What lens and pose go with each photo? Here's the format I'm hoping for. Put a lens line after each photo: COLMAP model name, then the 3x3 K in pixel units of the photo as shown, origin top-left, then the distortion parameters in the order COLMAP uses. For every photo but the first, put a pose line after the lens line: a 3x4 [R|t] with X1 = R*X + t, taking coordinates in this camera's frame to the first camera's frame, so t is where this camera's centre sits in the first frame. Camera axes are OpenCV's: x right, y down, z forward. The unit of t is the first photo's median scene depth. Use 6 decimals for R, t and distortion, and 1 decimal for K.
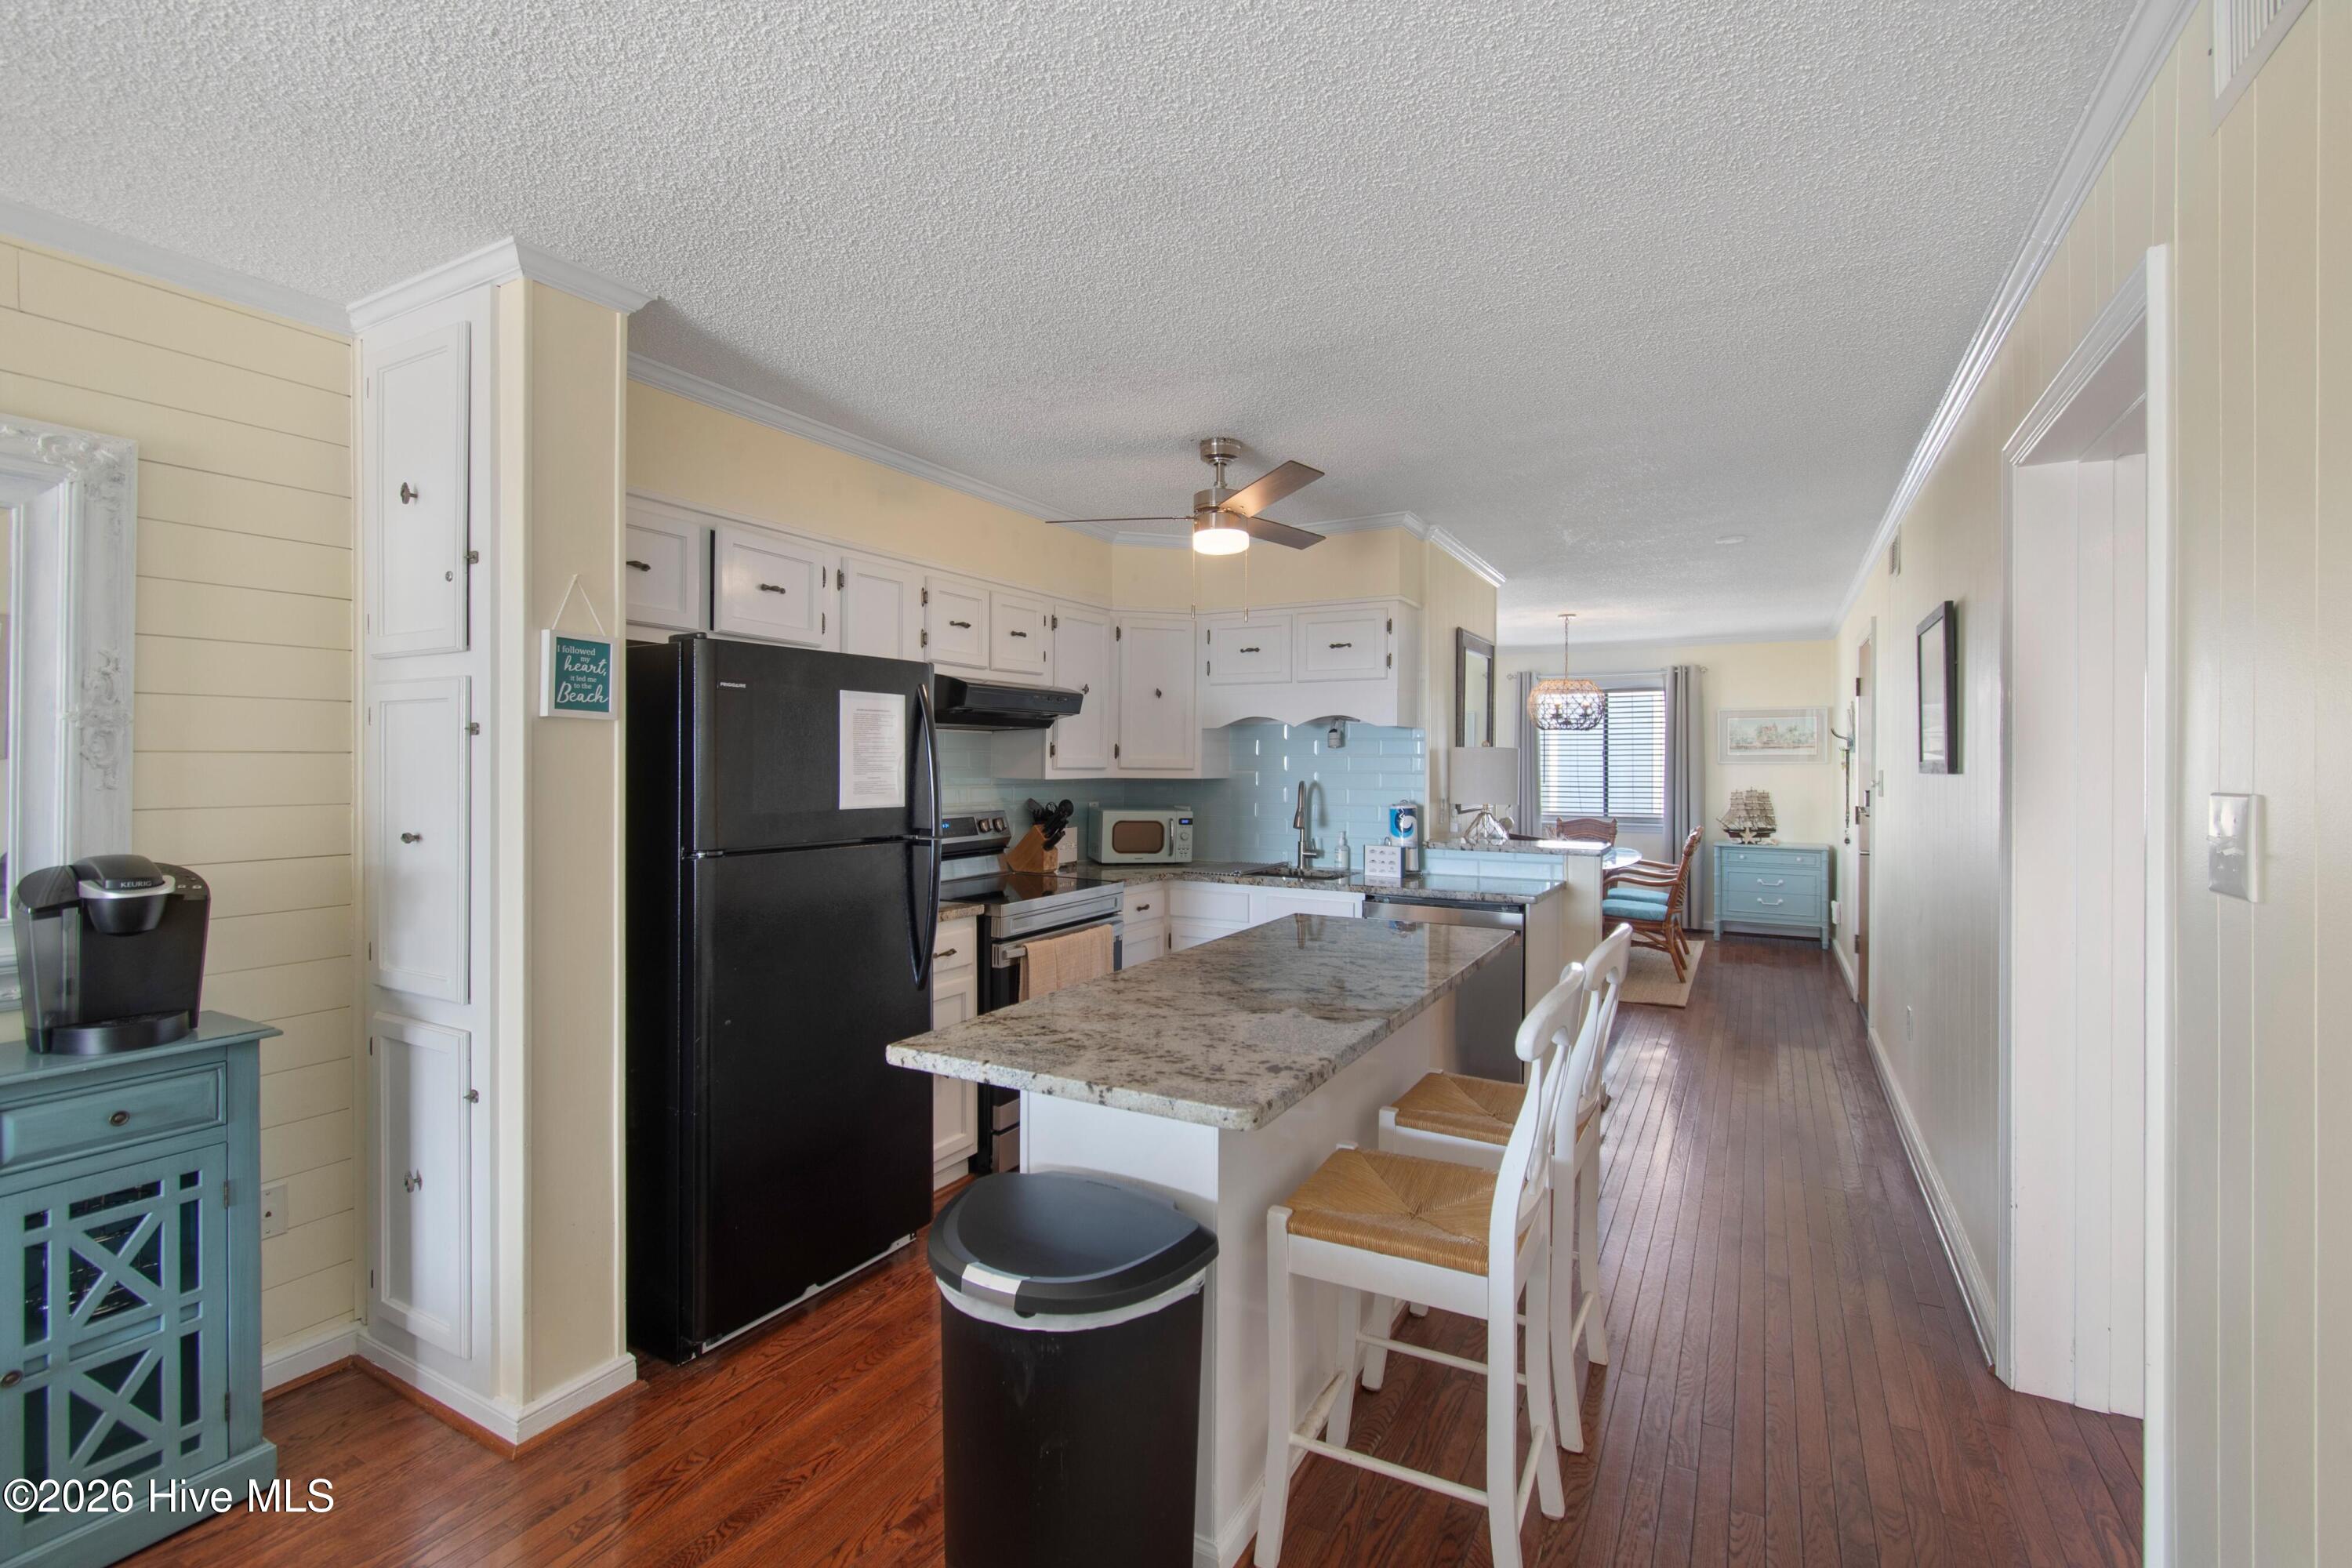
lens RADIAL K [[1051.2, 0, 1177.1], [0, 1051.2, 759.6], [0, 0, 1]] dist [0.000216, 0.000193]
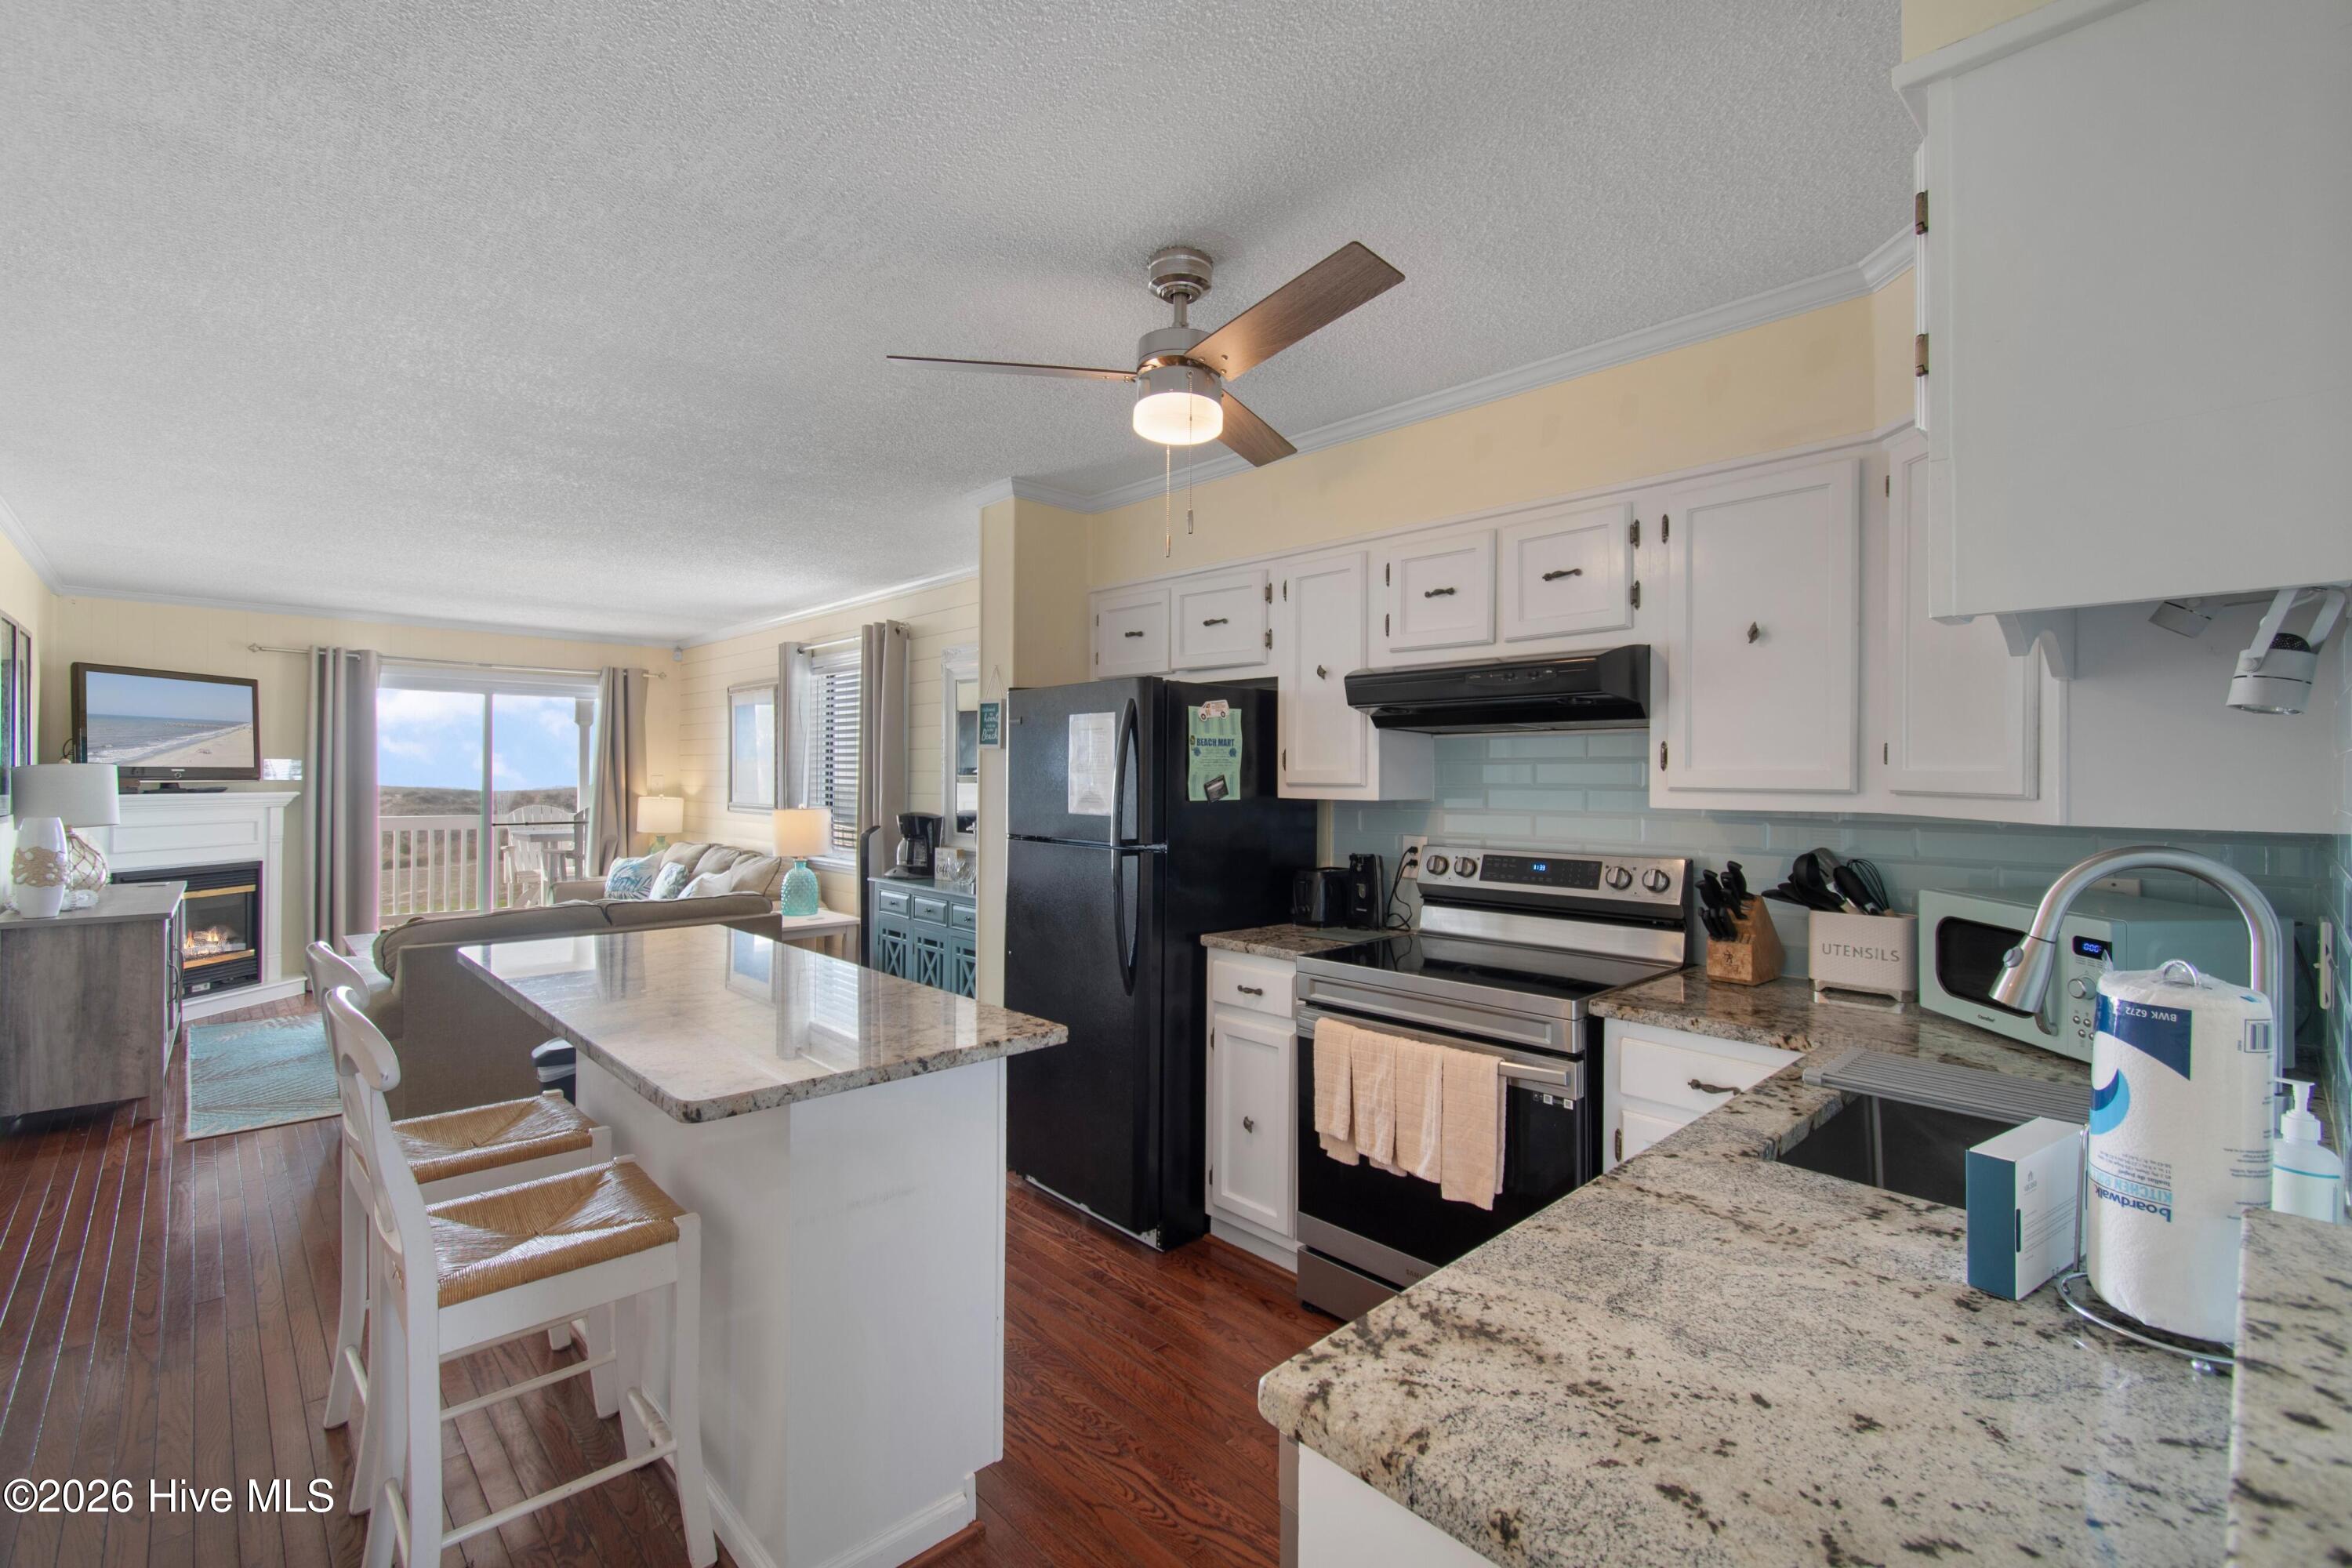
lens RADIAL K [[1029.9, 0, 1176.9], [0, 1029.9, 771.4], [0, 0, 1]] dist [-0.000723, -0.000356]
pose [[-0.296337, -0.010801, -0.955022, 1.025161], [-0.007168, 0.999933, -0.009085, 0.011773], [0.955057, 0.004153, -0.296395, 1.937317]]
